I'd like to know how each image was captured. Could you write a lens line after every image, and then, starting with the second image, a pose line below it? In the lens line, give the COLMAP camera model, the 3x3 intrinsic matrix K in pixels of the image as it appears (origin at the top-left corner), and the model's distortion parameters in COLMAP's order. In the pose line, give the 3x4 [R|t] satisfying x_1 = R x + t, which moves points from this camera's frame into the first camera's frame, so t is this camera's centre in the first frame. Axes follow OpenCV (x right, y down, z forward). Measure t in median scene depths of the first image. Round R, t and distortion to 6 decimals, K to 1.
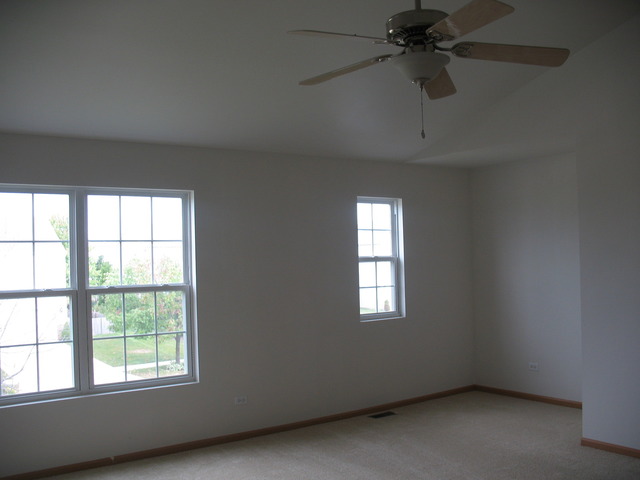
lens RADIAL K [[657.3, 0, 320.0], [0, 657.3, 240.0], [0, 0, 1]] dist [-0.201442, 0.241762]
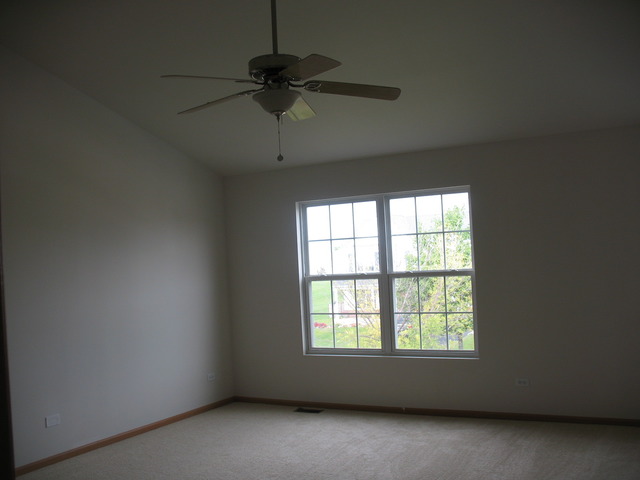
lens RADIAL K [[657.3, 0, 320.0], [0, 657.3, 240.0], [0, 0, 1]] dist [-0.201442, 0.241762]
pose [[0.427496, -0.020948, -0.903774, 0.759437], [0.063955, 0.997927, 0.007121, -0.008258], [0.901752, -0.060845, 0.427950, 0.323231]]
